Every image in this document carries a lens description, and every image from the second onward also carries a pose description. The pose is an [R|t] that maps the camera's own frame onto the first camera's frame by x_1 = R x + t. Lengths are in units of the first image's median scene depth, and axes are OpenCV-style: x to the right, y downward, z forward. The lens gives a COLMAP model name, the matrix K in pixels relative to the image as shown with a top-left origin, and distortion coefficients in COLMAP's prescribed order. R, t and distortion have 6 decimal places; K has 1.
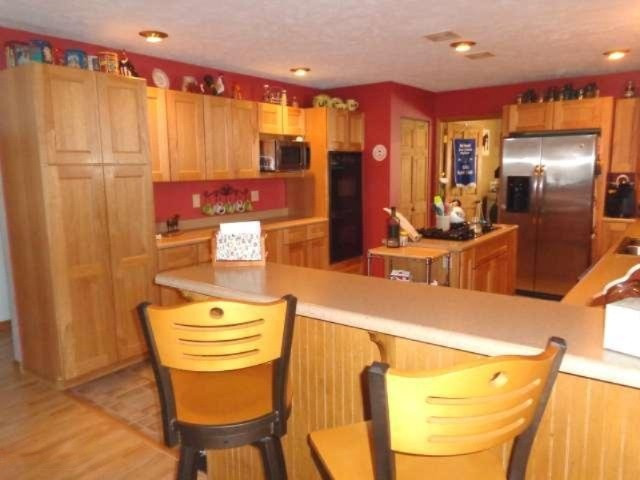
lens RADIAL K [[475.9, 0, 320.3], [0, 475.9, 238.5], [0, 0, 1]] dist [0.018384, -0.007663]
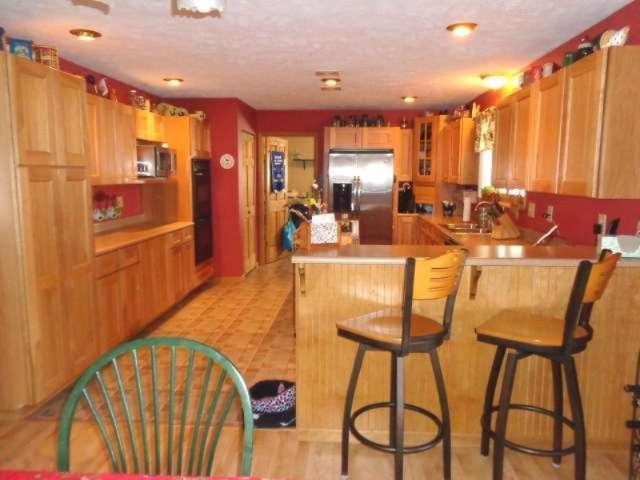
lens RADIAL K [[475.9, 0, 320.7], [0, 475.9, 238.9], [0, 0, 1]] dist [0.018384, -0.007663]
pose [[0.840361, -0.056708, 0.539052, -0.333960], [0.066032, 0.997815, 0.002029, 0.011055], [-0.537989, 0.033889, 0.842270, -0.036102]]
